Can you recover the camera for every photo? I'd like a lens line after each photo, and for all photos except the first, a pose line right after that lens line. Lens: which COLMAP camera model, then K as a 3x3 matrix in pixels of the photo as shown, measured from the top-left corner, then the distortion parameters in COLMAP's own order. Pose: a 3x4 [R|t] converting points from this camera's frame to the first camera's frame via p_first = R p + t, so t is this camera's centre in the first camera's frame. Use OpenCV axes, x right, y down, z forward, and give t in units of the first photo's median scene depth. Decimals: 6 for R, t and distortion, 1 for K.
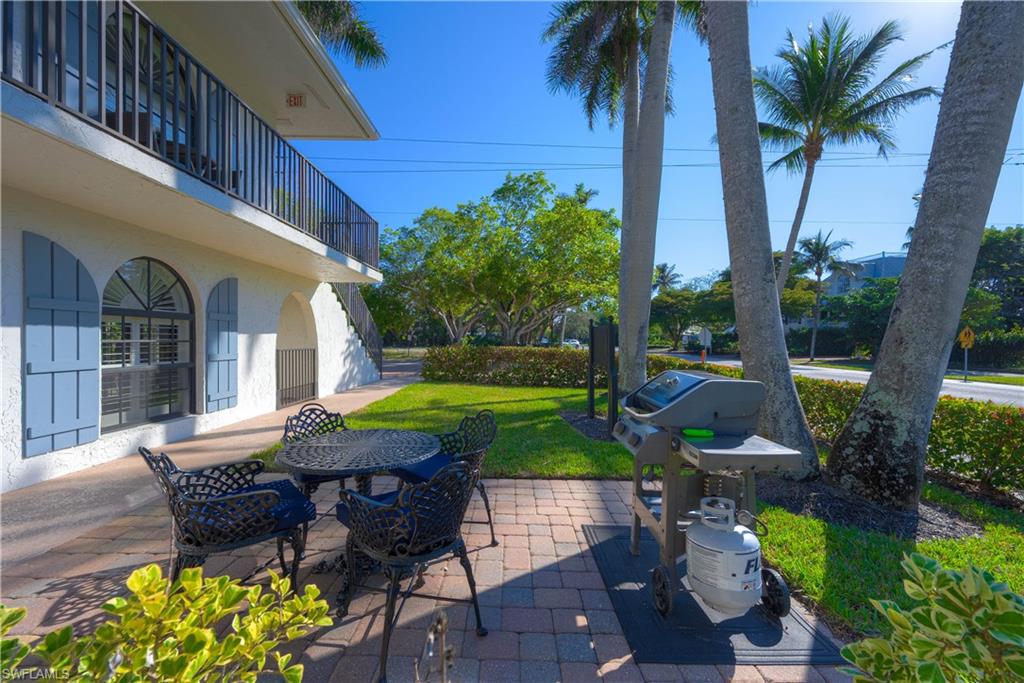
lens RADIAL K [[415.4, 0, 507.7], [0, 415.4, 339.2], [0, 0, 1]] dist [0.000080, -0.000118]
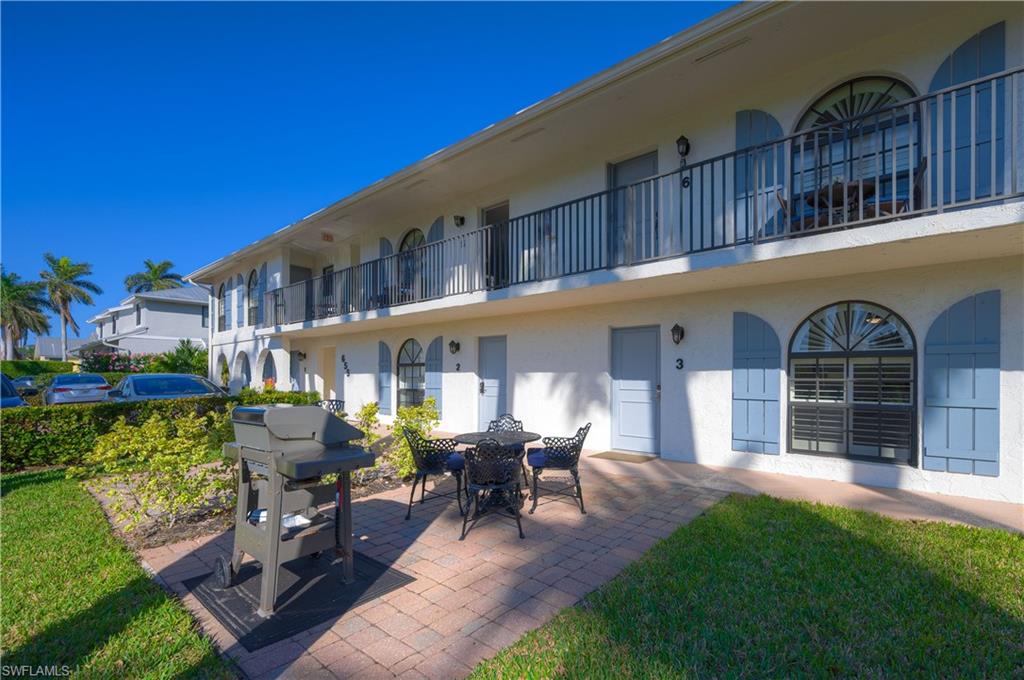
lens RADIAL K [[409.5, 0, 550.0], [0, 409.5, 378.2], [0, 0, 1]] dist [0.000348, 0.000325]
pose [[-0.605948, -0.006859, -0.795474, 0.461836], [-0.010075, 0.999949, -0.000947, 0.008523], [0.795440, 0.007440, -0.605987, 1.146758]]
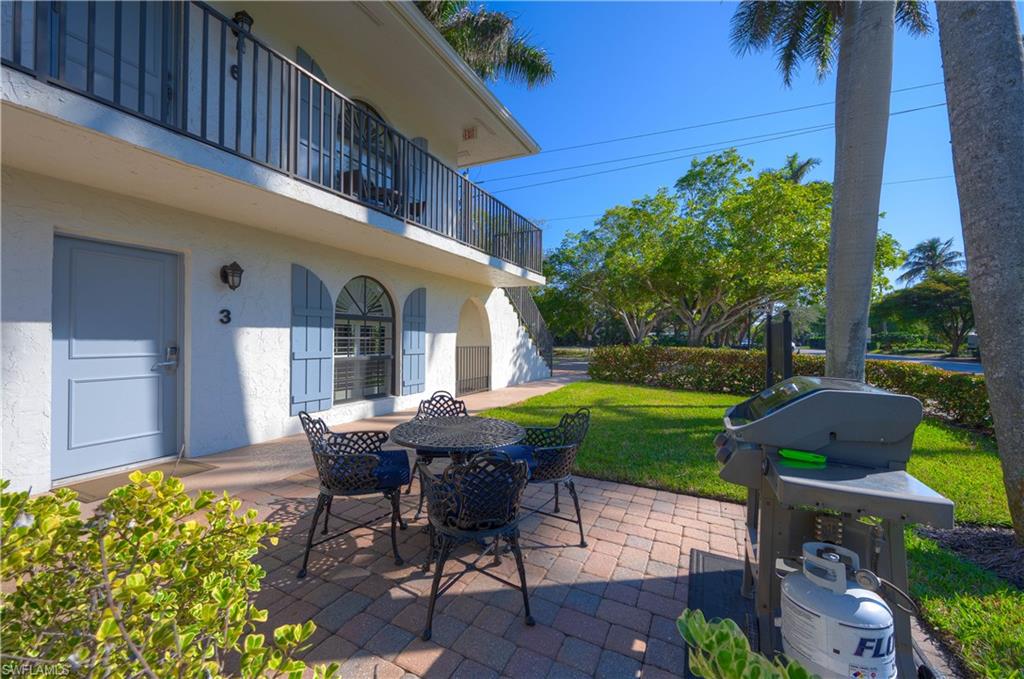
lens RADIAL K [[409.5, 0, 499.8], [0, 409.5, 334.6], [0, 0, 1]] dist [0.000348, 0.000325]
pose [[0.891123, 0.001197, -0.453760, 0.136265], [-0.006477, 0.999928, -0.010084, 0.003742], [0.453716, 0.011925, 0.891067, 0.024530]]
